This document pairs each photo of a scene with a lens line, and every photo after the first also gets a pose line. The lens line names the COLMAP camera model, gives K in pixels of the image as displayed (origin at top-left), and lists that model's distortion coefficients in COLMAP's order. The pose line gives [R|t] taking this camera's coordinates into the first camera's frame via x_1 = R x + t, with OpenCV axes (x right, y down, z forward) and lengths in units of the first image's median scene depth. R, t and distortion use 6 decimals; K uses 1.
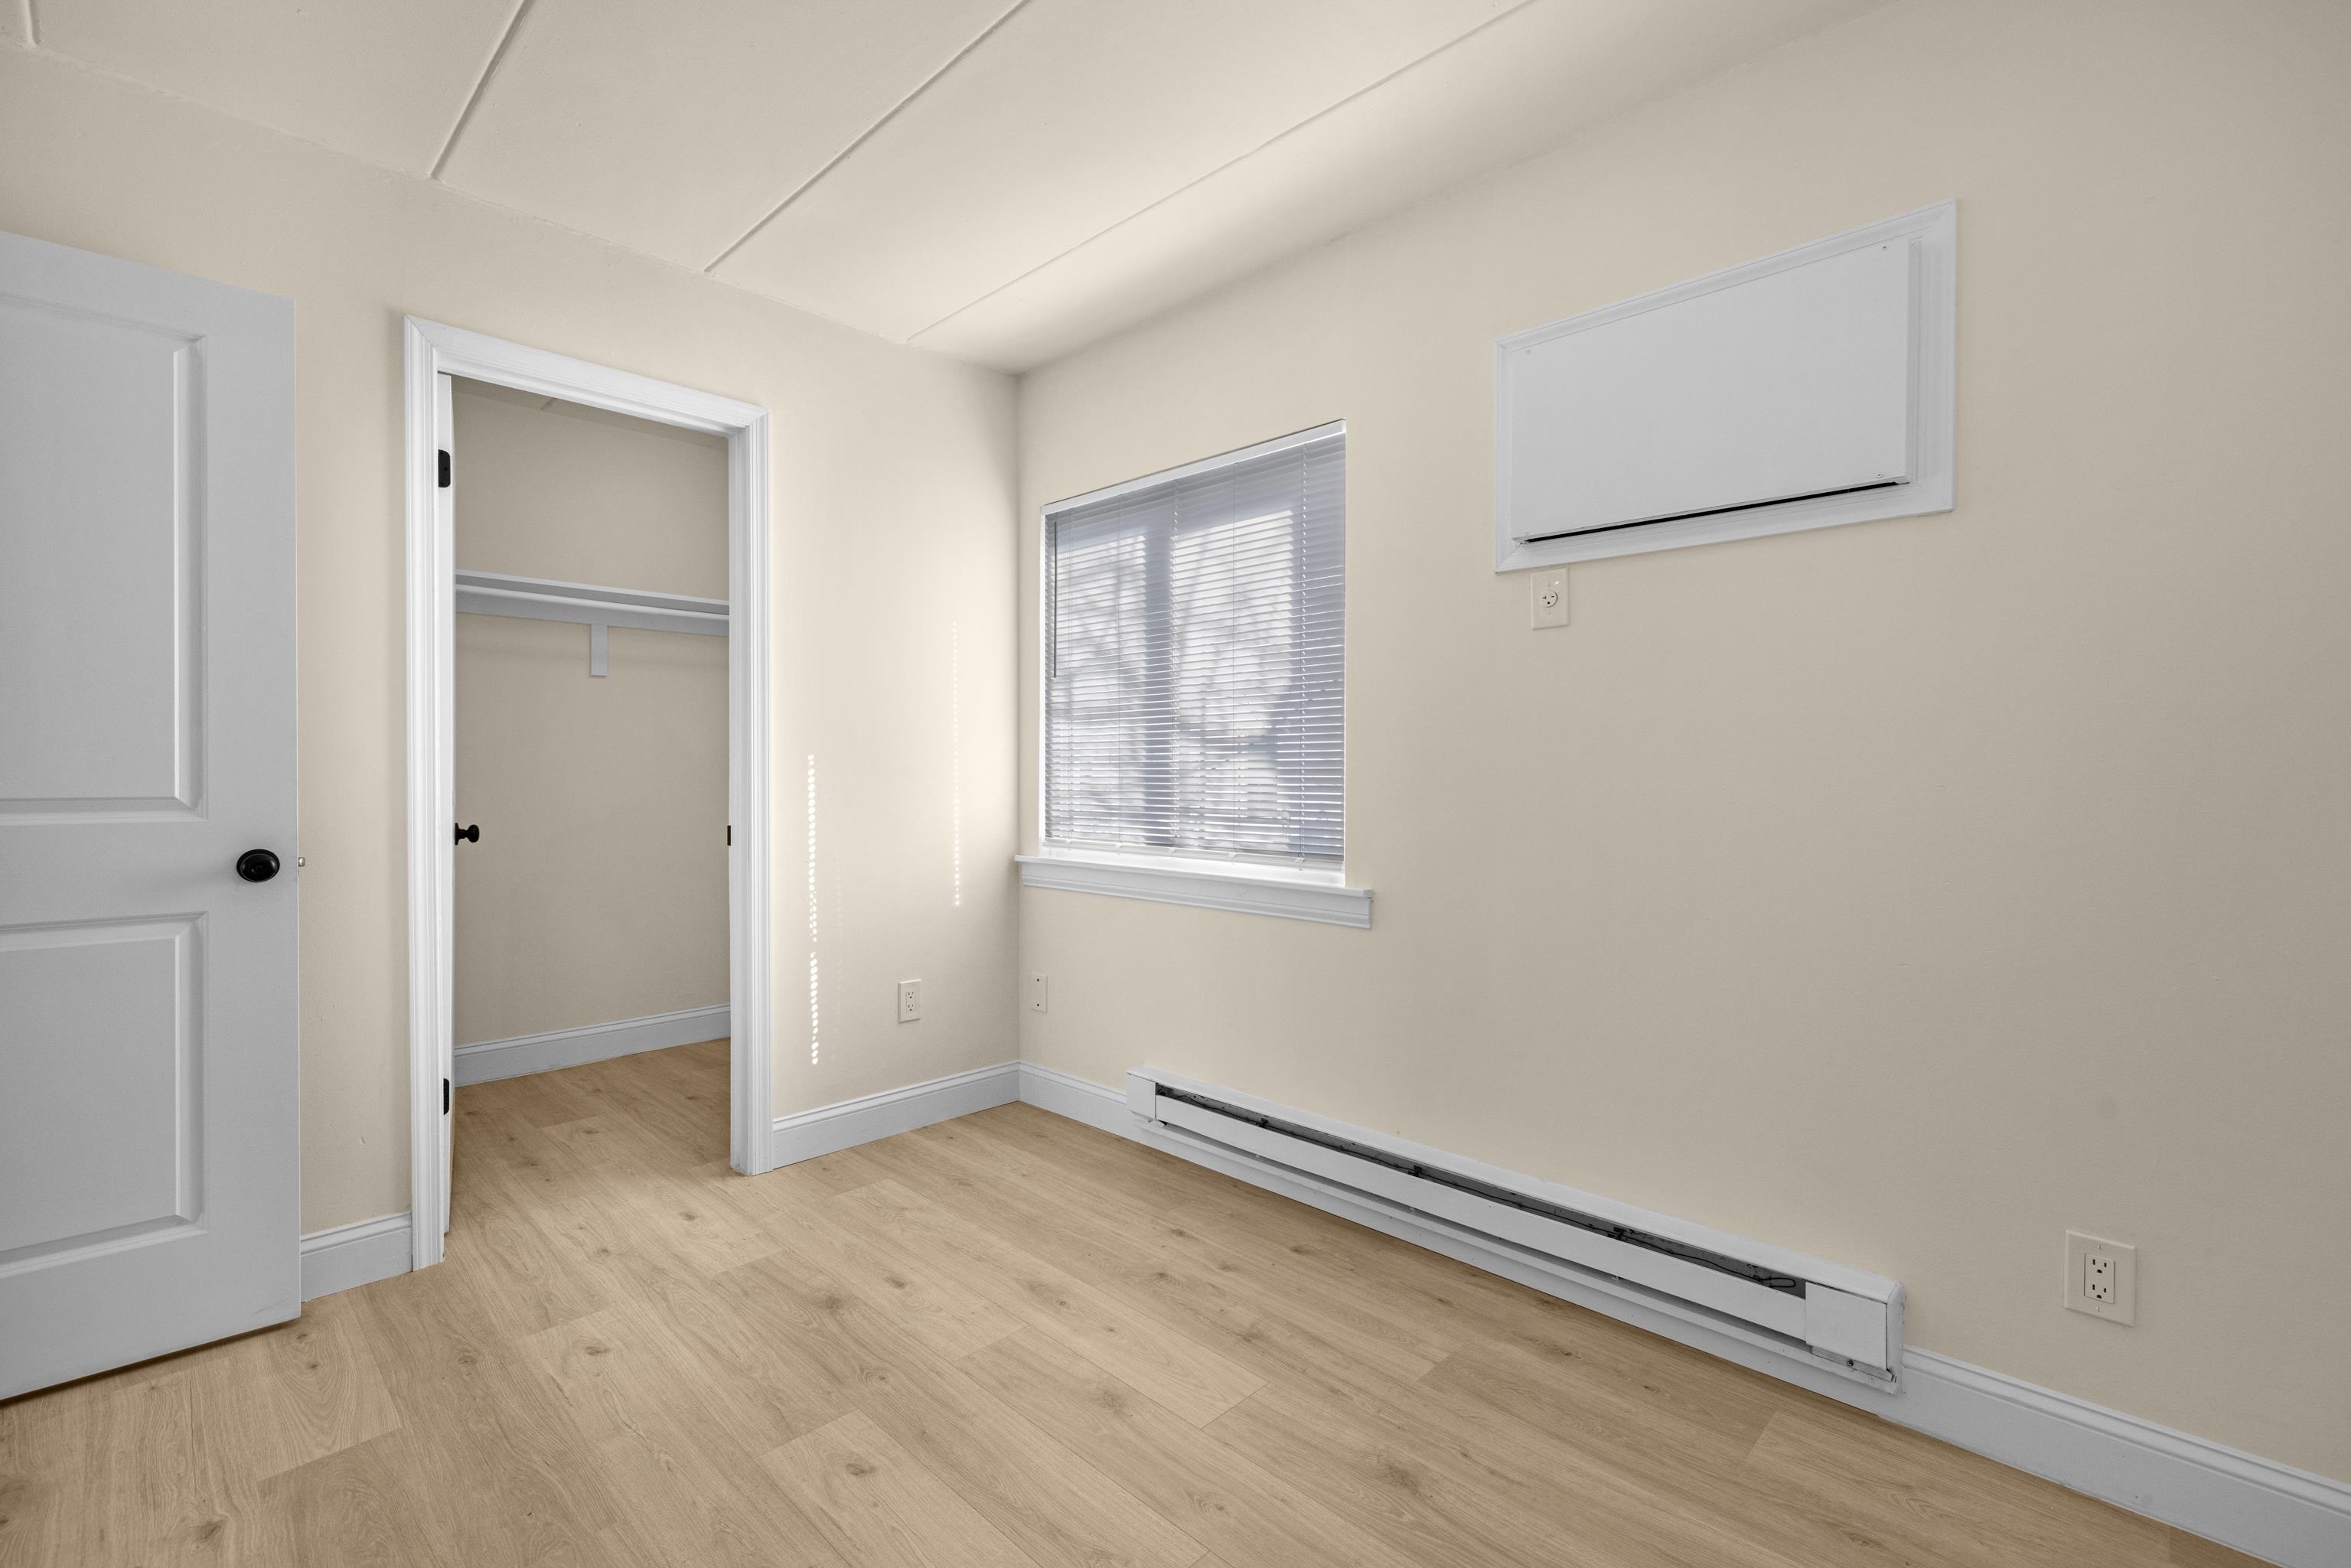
lens RADIAL K [[1022.0, 0, 1180.3], [0, 1022.0, 779.1], [0, 0, 1]] dist [-0.000520, 0.000022]
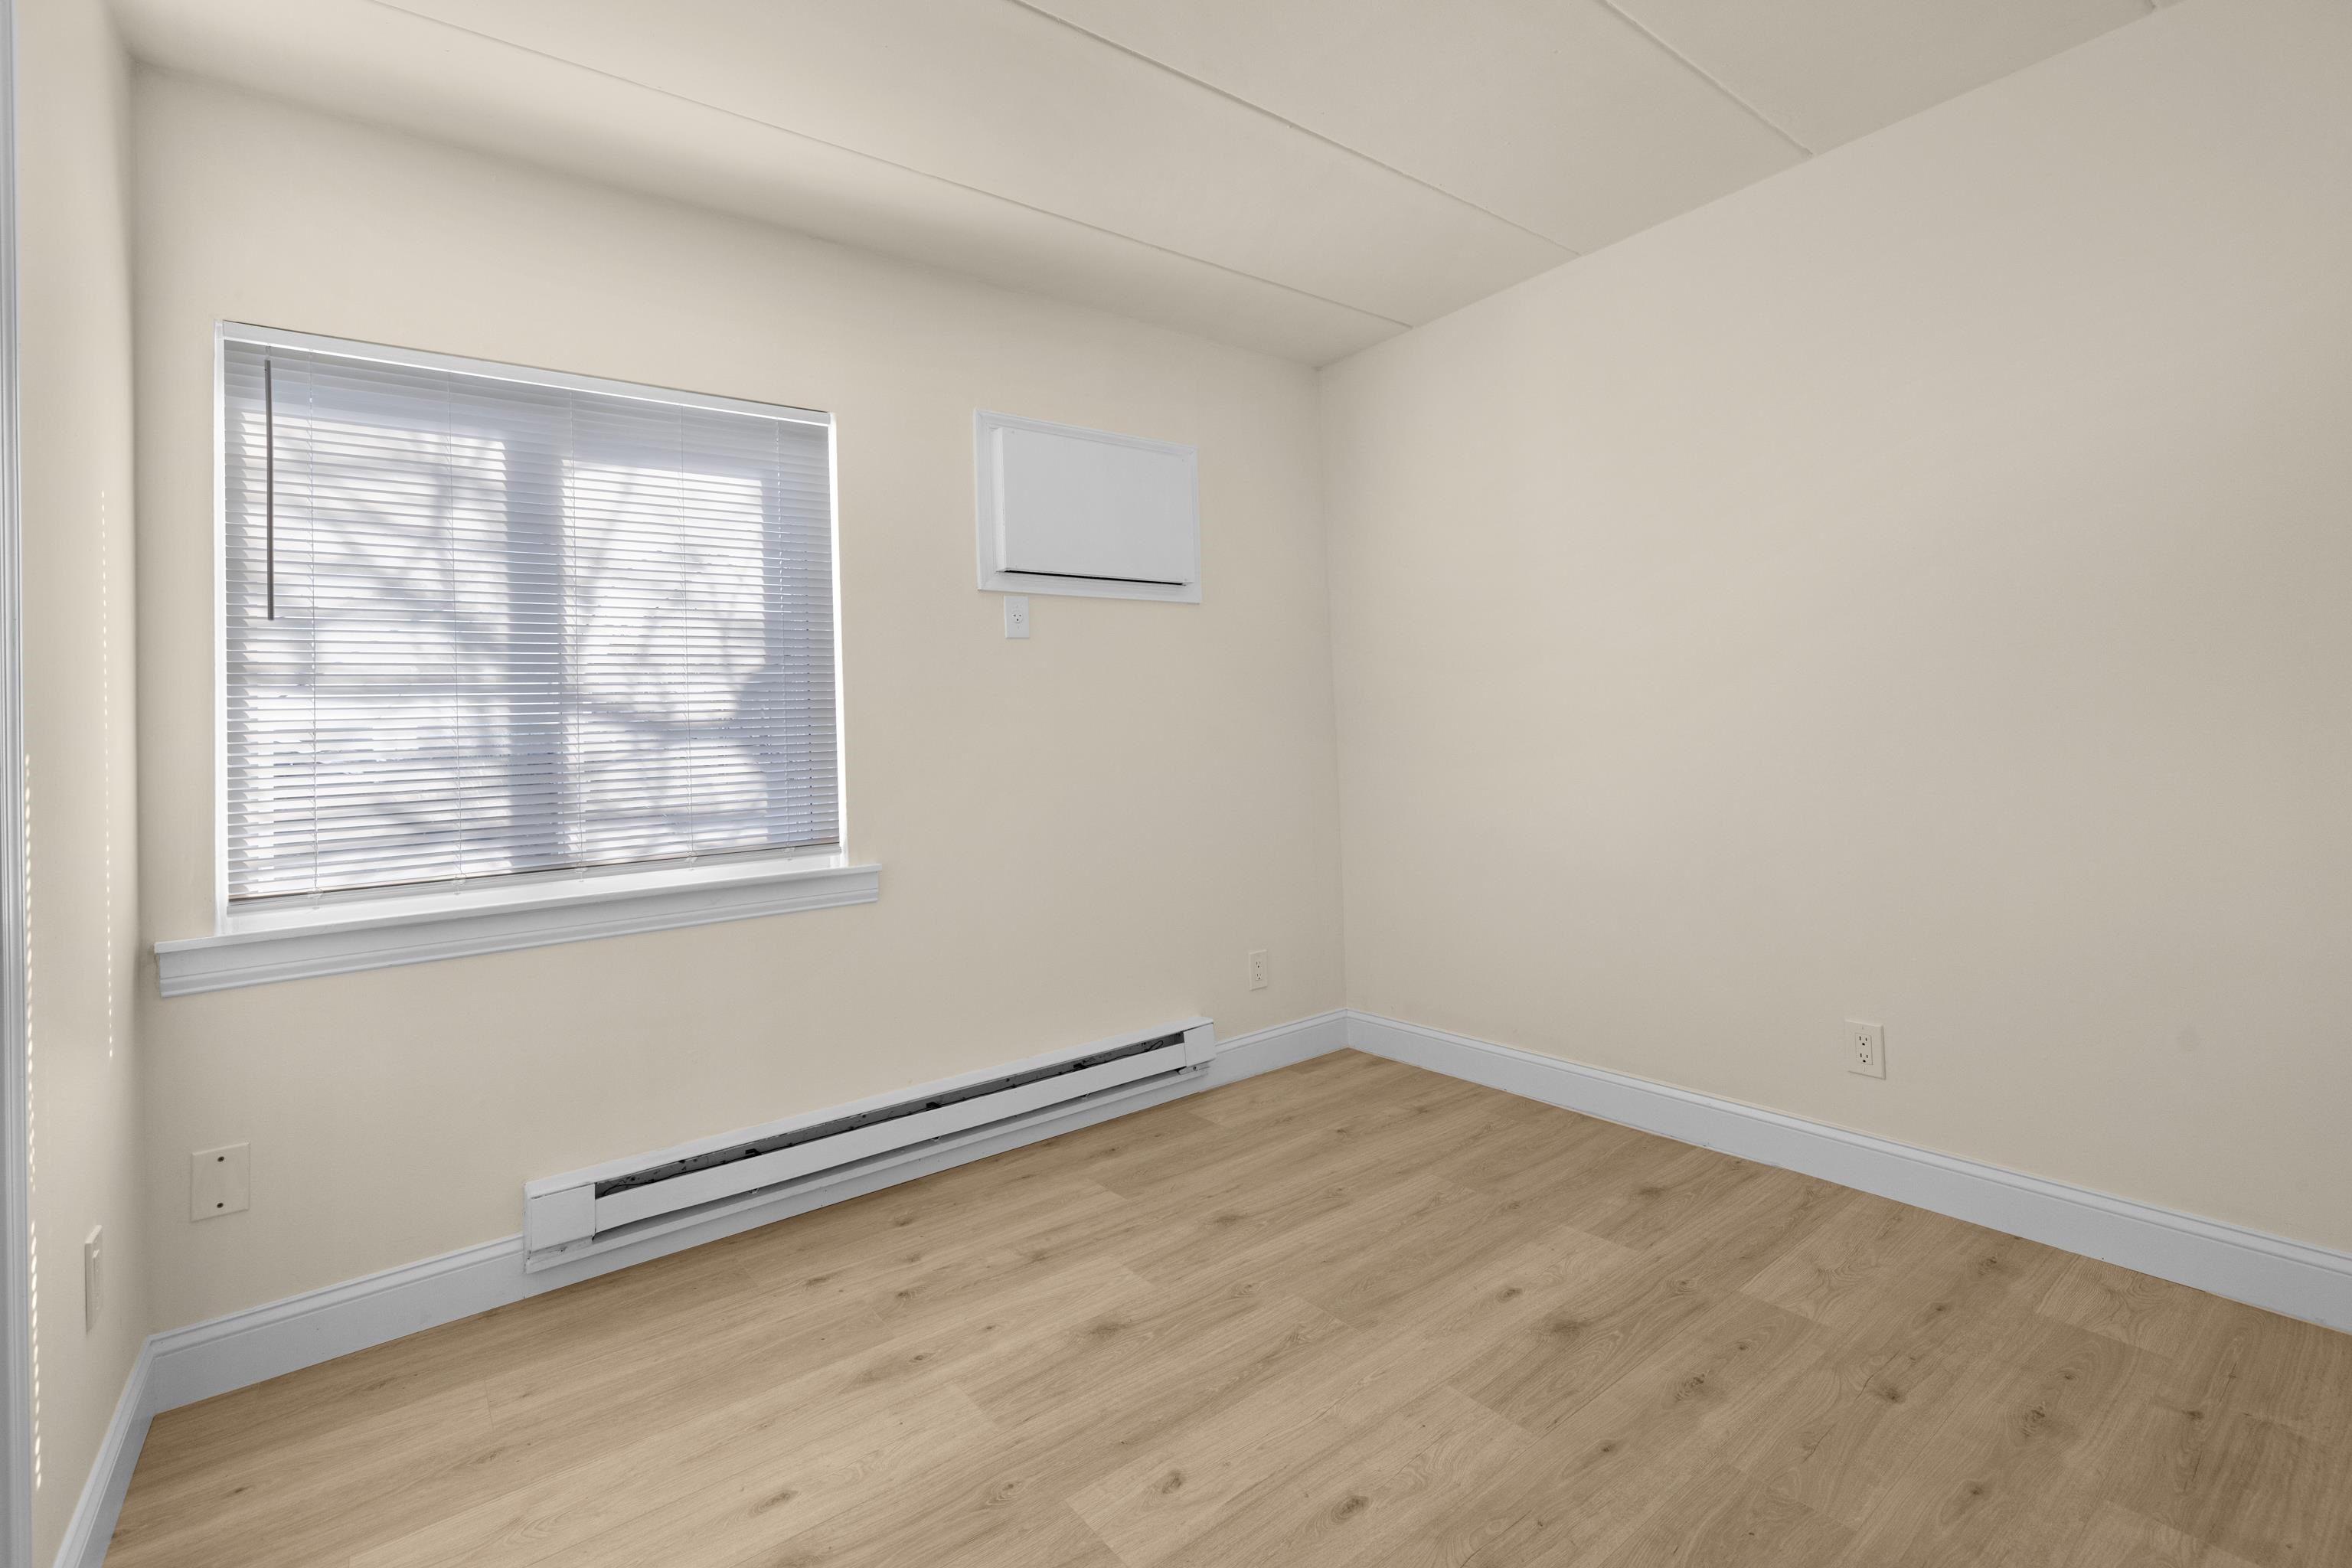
lens RADIAL K [[1022.5, 0, 1161.3], [0, 1022.5, 697.9], [0, 0, 1]] dist [-0.000520, 0.000022]
pose [[0.160028, 0.029167, 0.986682, -0.723873], [0.050727, 0.998000, -0.037728, -0.007136], [-0.985808, 0.056089, 0.158228, 0.468139]]
